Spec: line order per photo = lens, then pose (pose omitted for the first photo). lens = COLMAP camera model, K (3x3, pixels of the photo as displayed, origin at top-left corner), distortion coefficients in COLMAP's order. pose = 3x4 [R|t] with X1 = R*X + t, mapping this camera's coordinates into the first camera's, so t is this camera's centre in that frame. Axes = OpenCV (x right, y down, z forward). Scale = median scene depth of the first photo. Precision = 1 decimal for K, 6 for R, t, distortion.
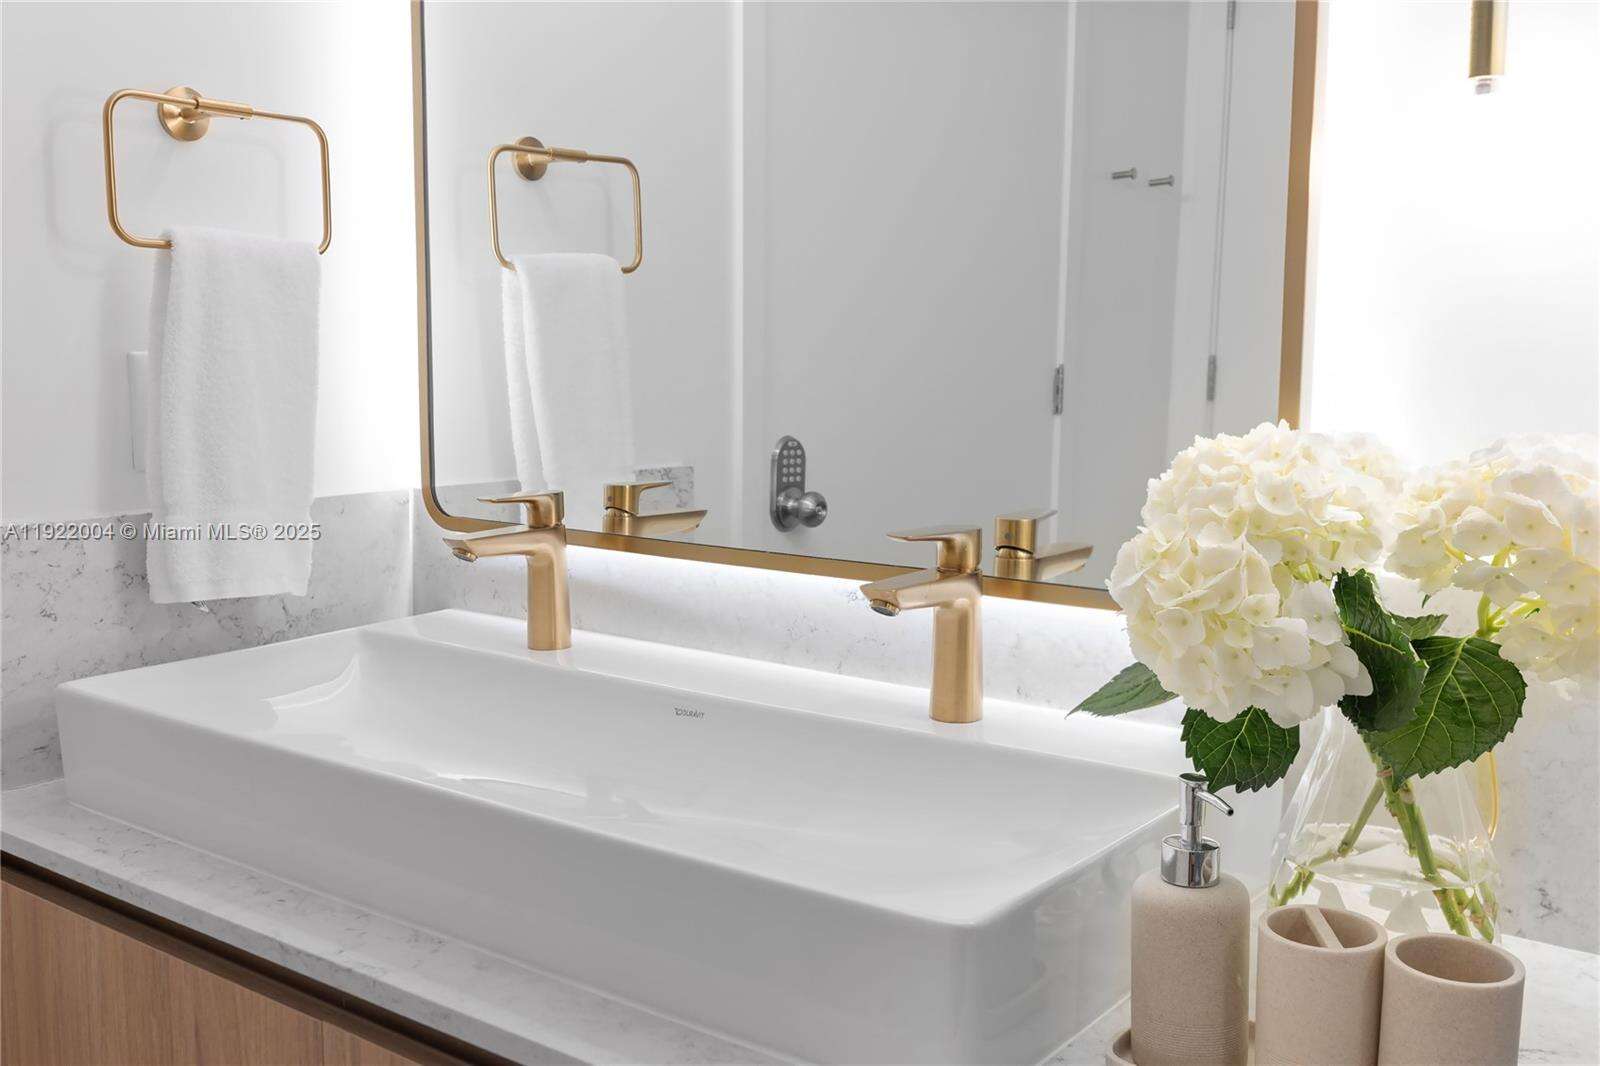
lens RADIAL K [[1514.5, 0, 800.0], [0, 1514.5, 533.0], [0, 0, 1]] dist [0.058796, -0.094148]
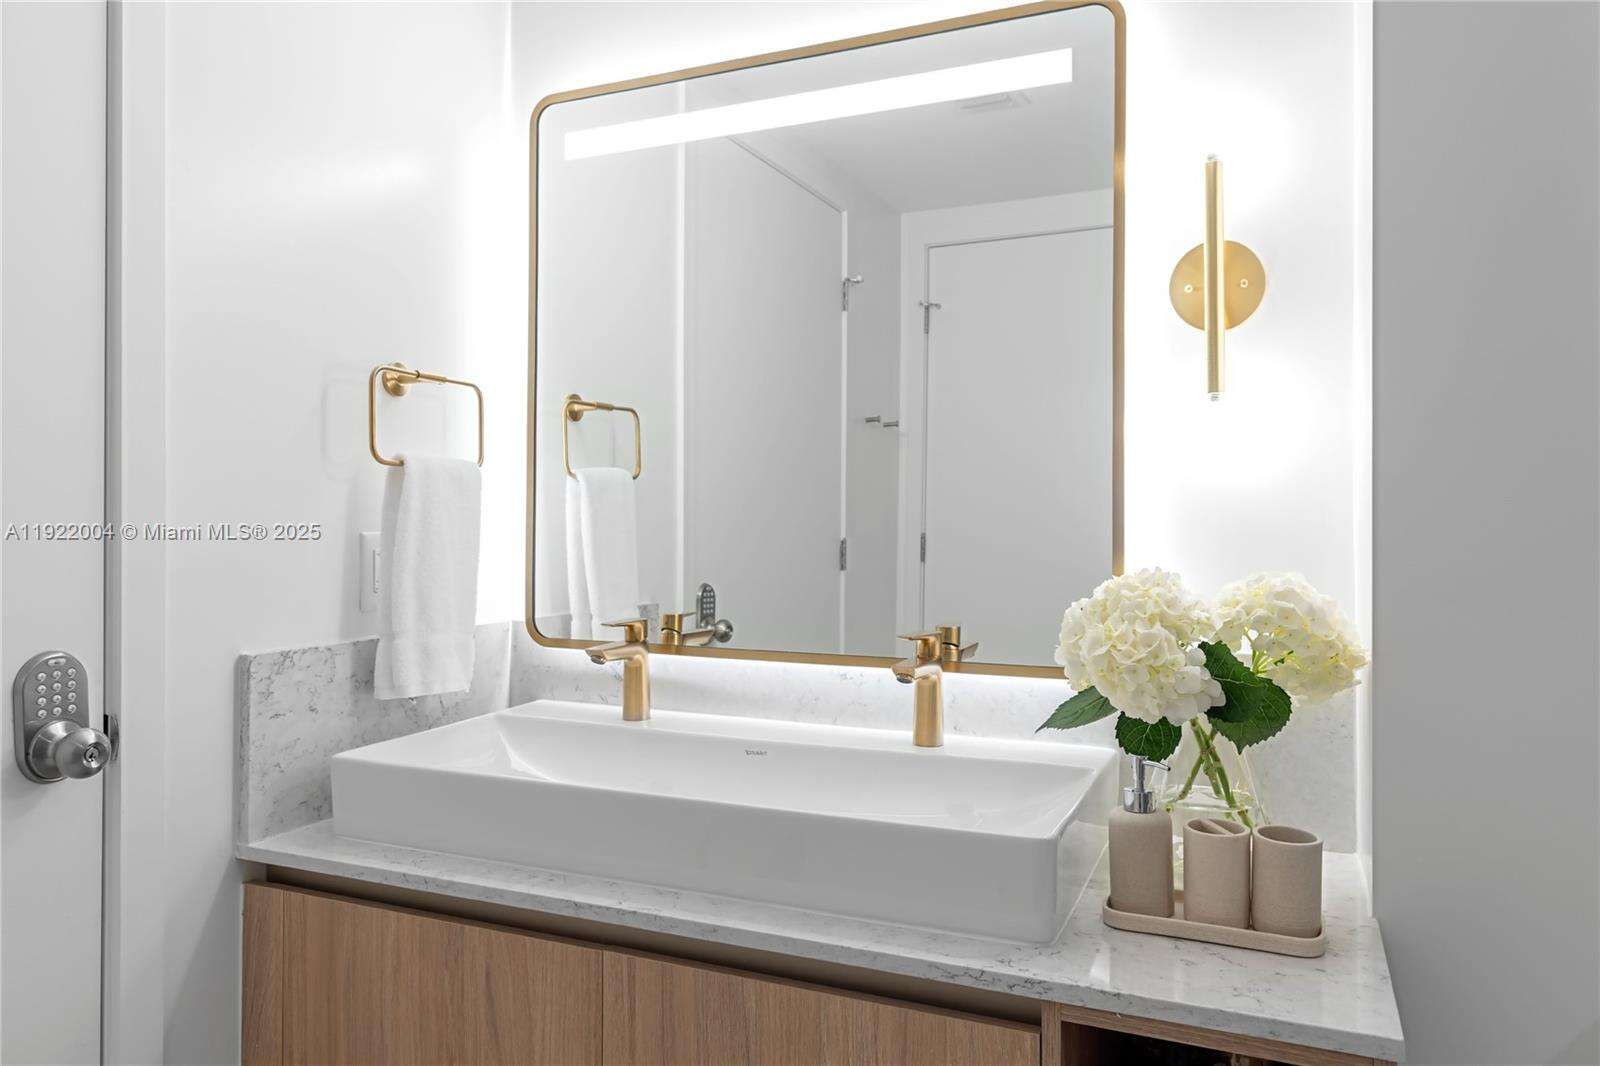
lens RADIAL K [[1074.1, 0, 800.0], [0, 1074.1, 533.0], [0, 0, 1]] dist [0.002946, 0.001585]
pose [[0.970773, -0.003143, 0.239978, -0.275603], [0.030367, 0.993486, -0.109830, 0.012095], [-0.238069, 0.113907, 0.964546, -0.129938]]
